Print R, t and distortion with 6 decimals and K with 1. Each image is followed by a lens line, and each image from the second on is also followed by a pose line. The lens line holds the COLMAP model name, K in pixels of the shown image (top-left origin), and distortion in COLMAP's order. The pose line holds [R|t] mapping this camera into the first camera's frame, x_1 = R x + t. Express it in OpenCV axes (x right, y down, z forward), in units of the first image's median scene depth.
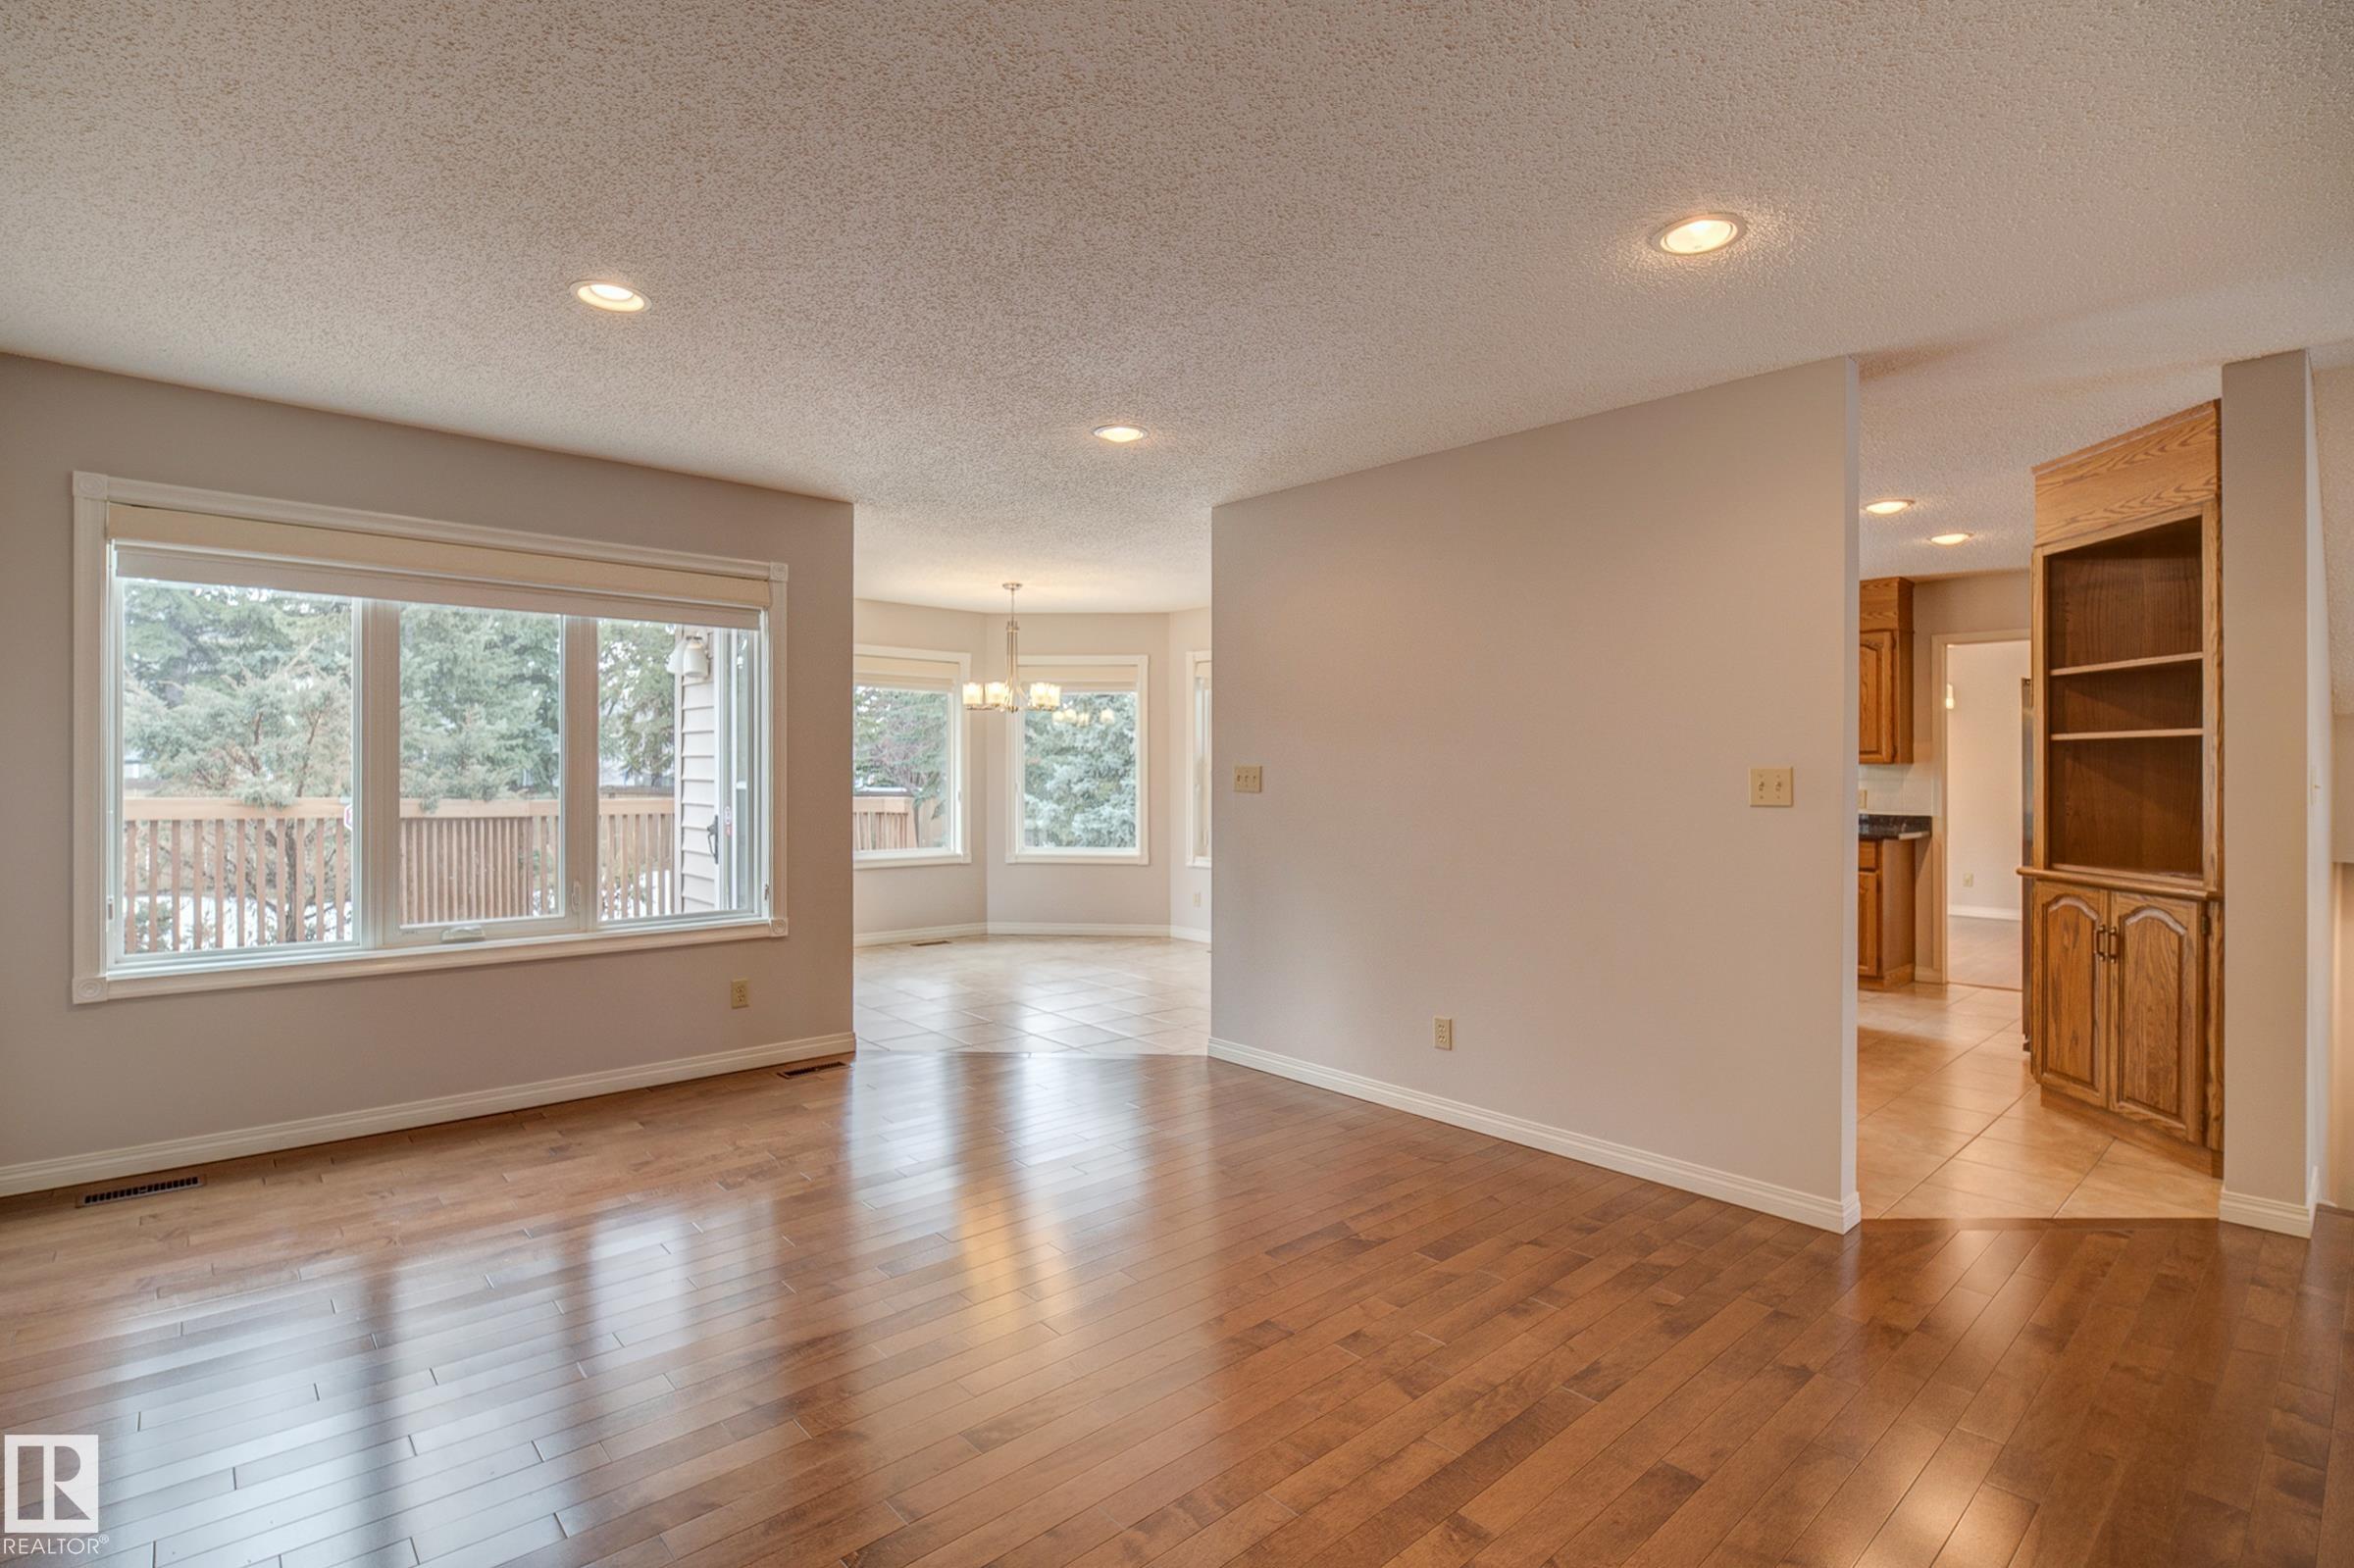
lens RADIAL K [[1147.8, 0, 1157.4], [0, 1147.8, 775.7], [0, 0, 1]] dist [0.002331, -0.000875]
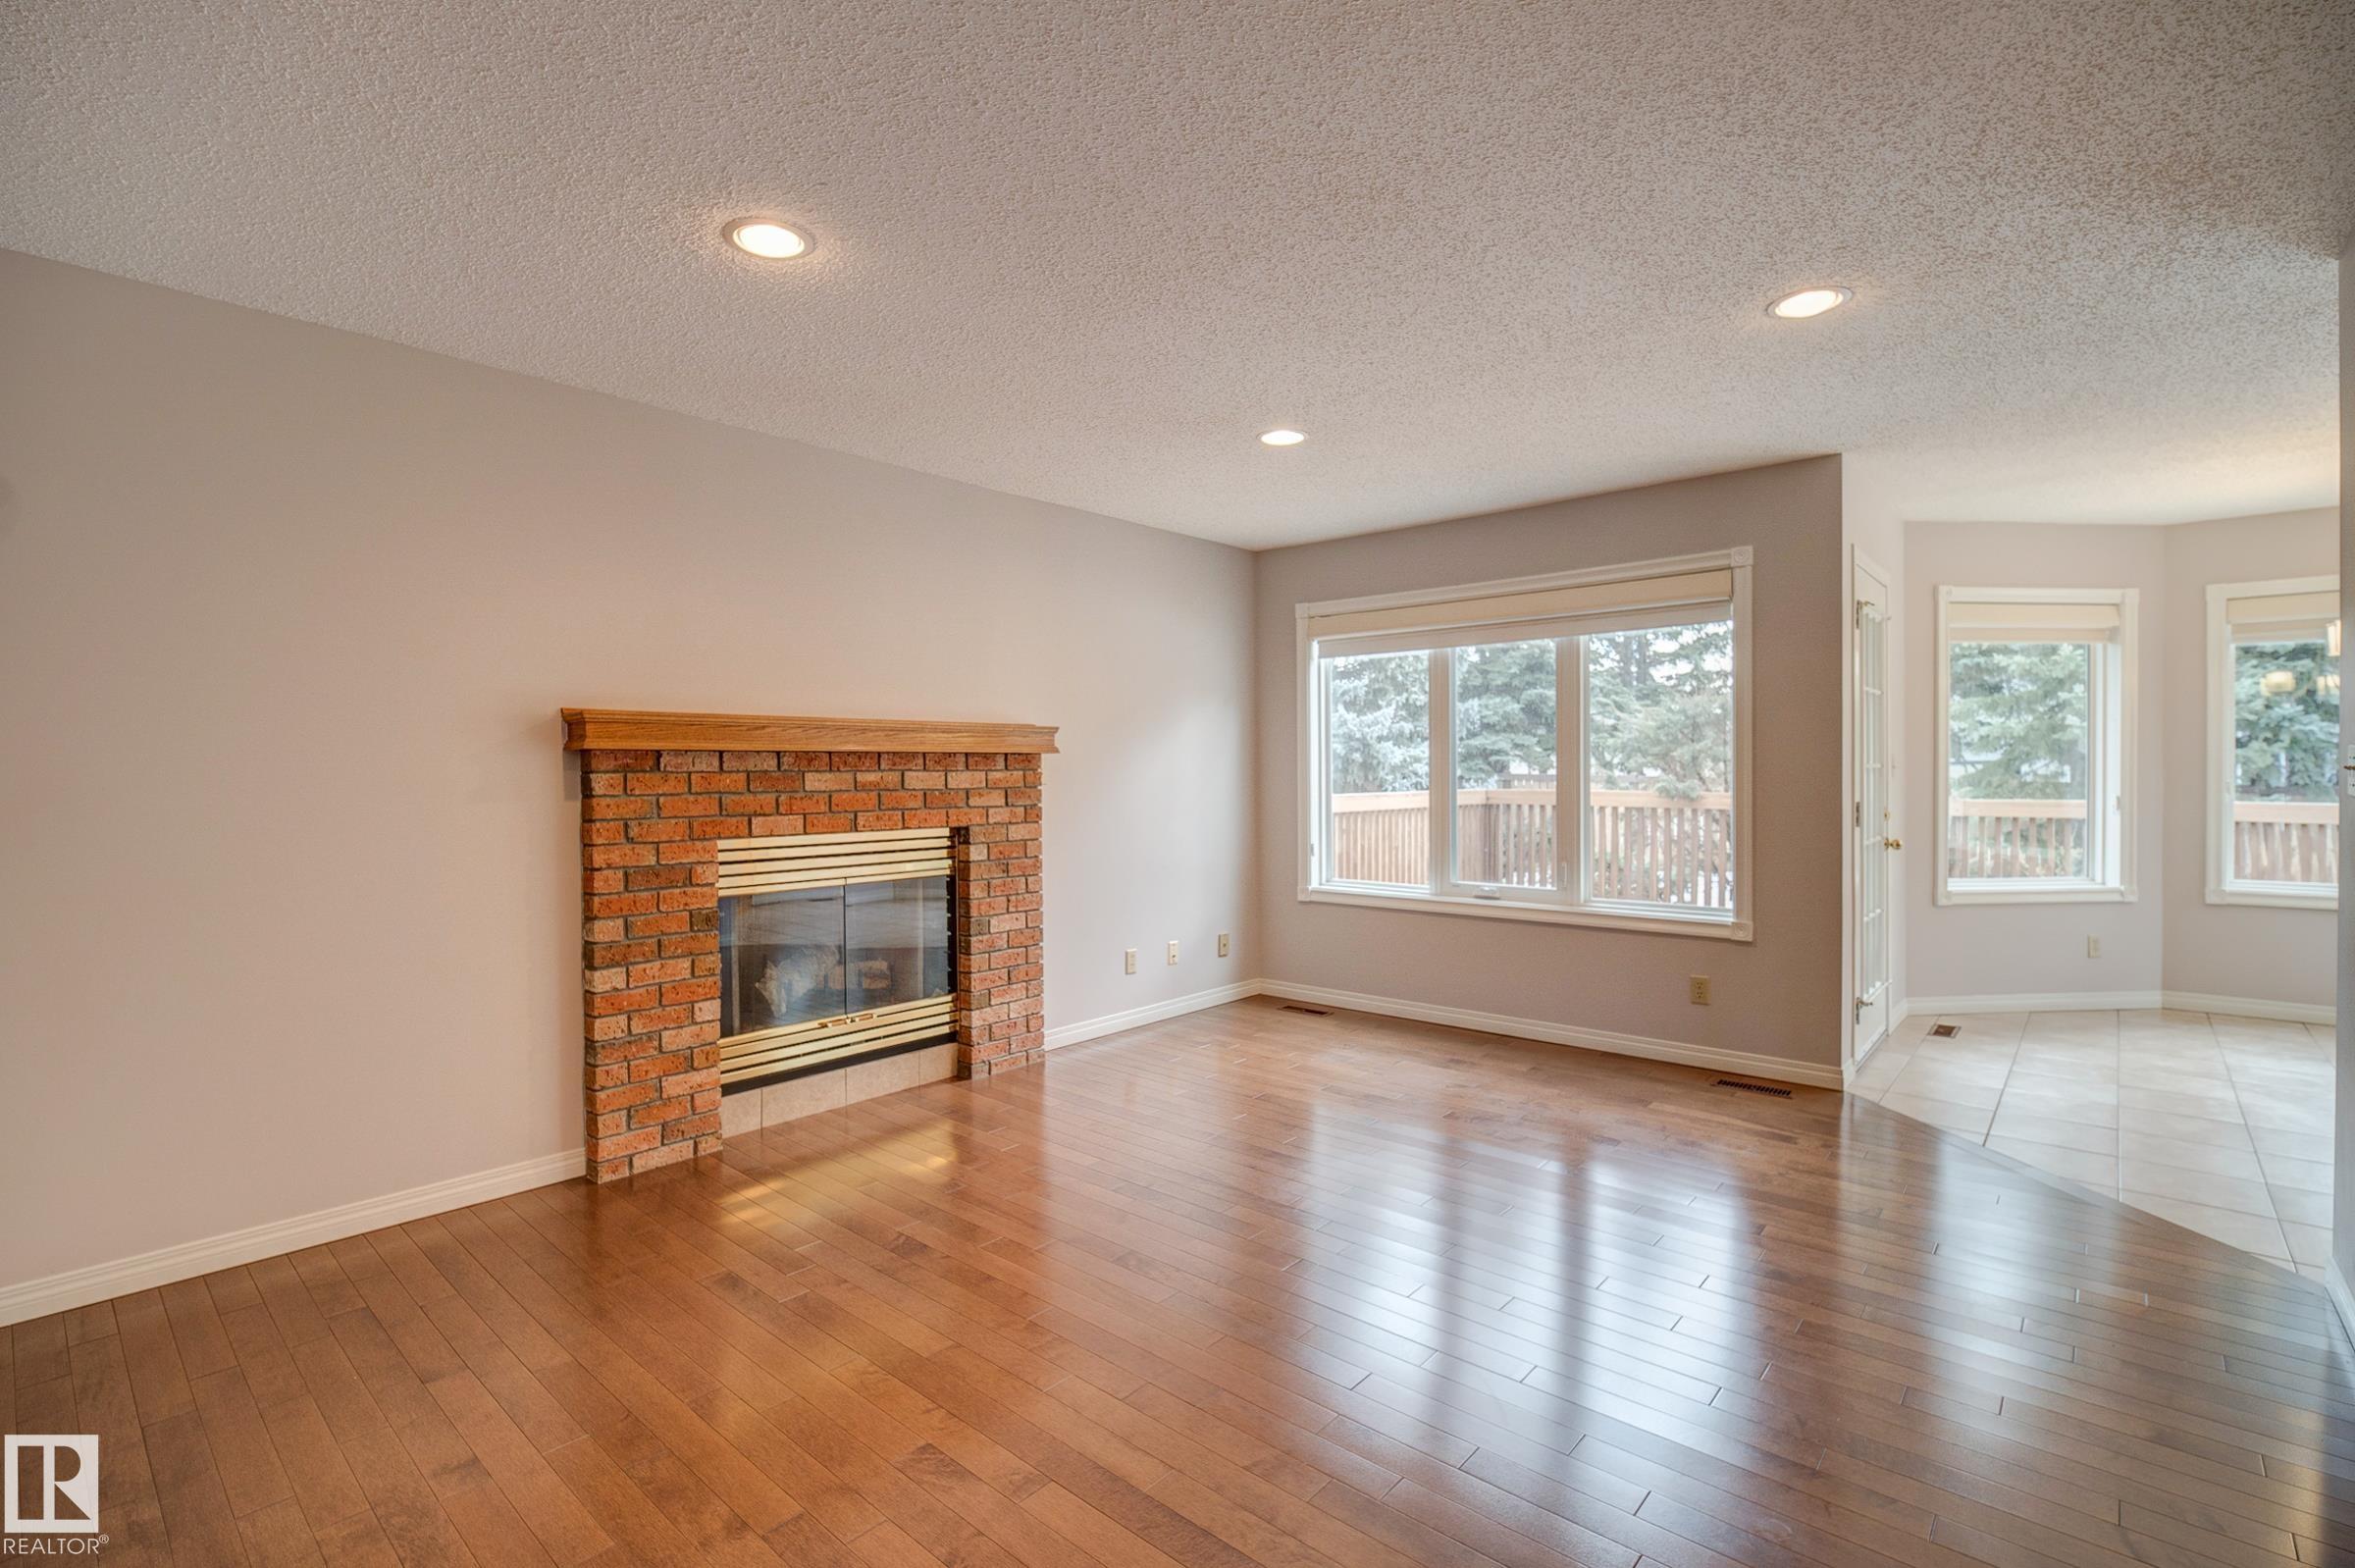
lens RADIAL K [[1096.1, 0, 1139.2], [0, 1096.1, 784.4], [0, 0, 1]] dist [-0.005842, -0.004366]
pose [[0.079912, 0.005257, -0.996788, 0.574453], [0.001146, 0.999985, 0.005366, 0.006268], [0.996801, -0.001571, 0.079905, 0.465351]]
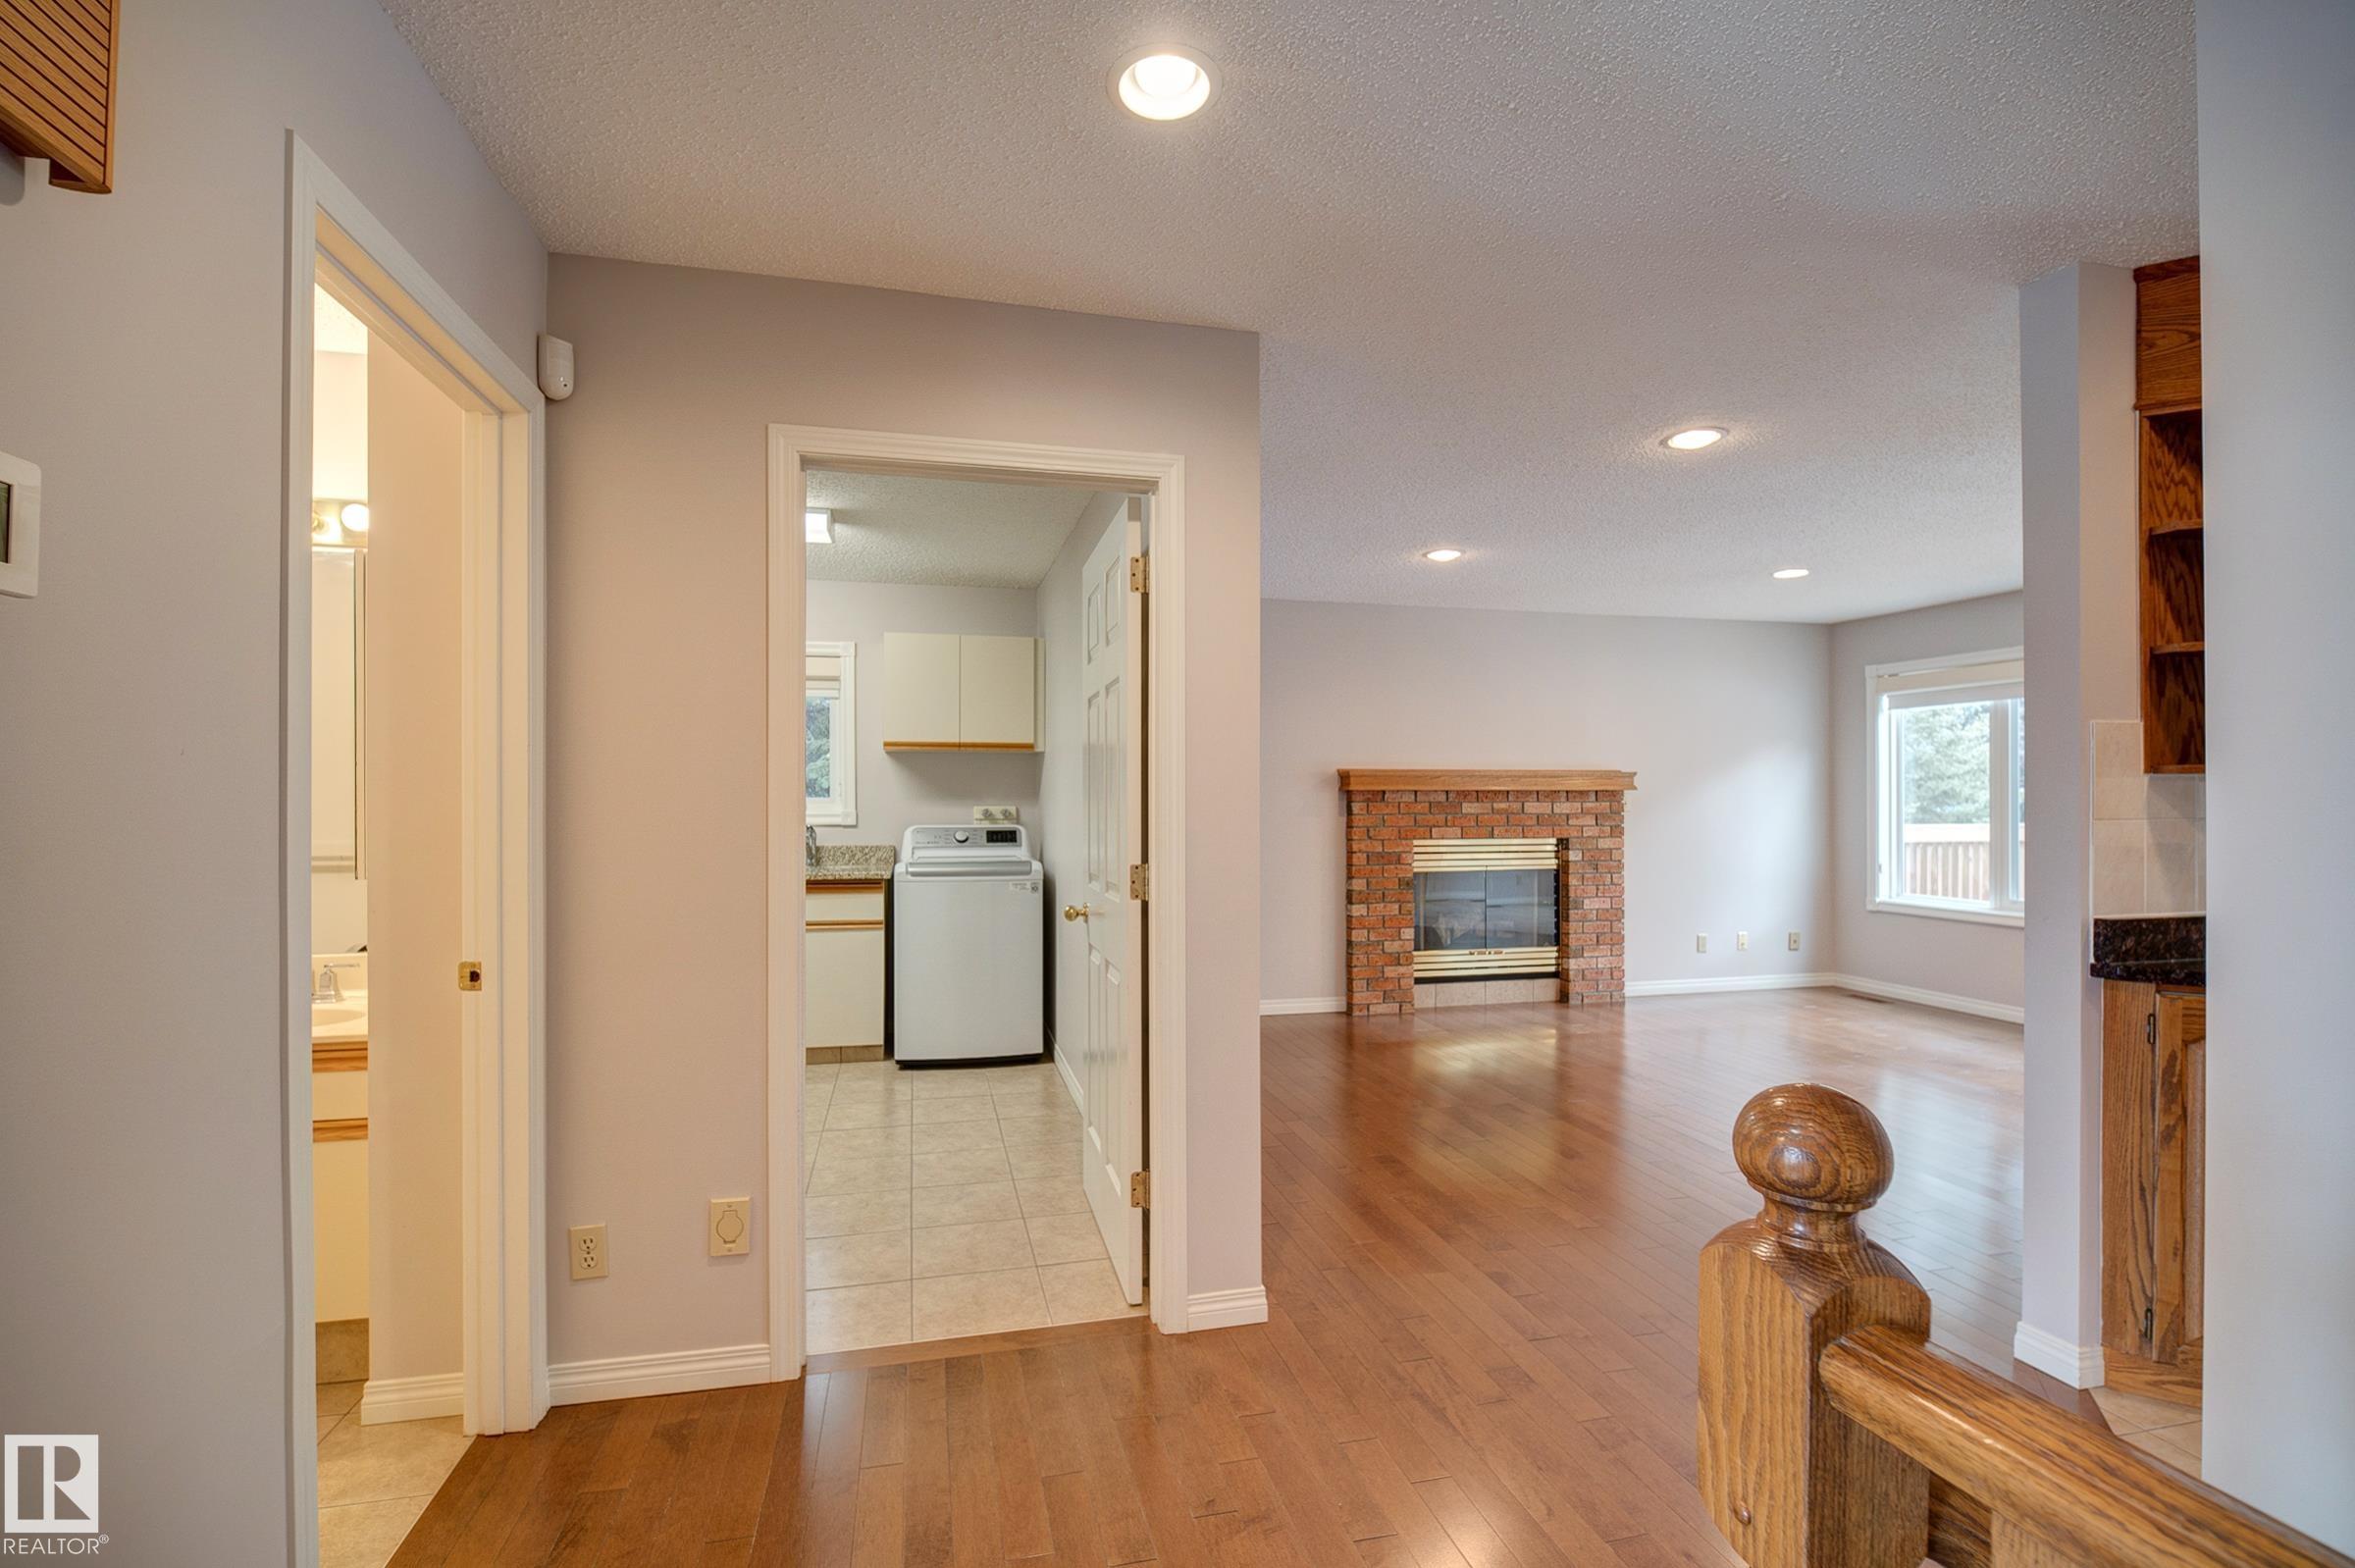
lens RADIAL K [[1096.1, 0, 1157.5], [0, 1096.1, 797.2], [0, 0, 1]] dist [-0.005842, -0.004366]
pose [[-0.478473, -0.008392, -0.878062, 1.164905], [-0.006750, 0.999960, -0.005878, 0.005377], [0.878076, 0.003115, -0.478511, 0.612305]]
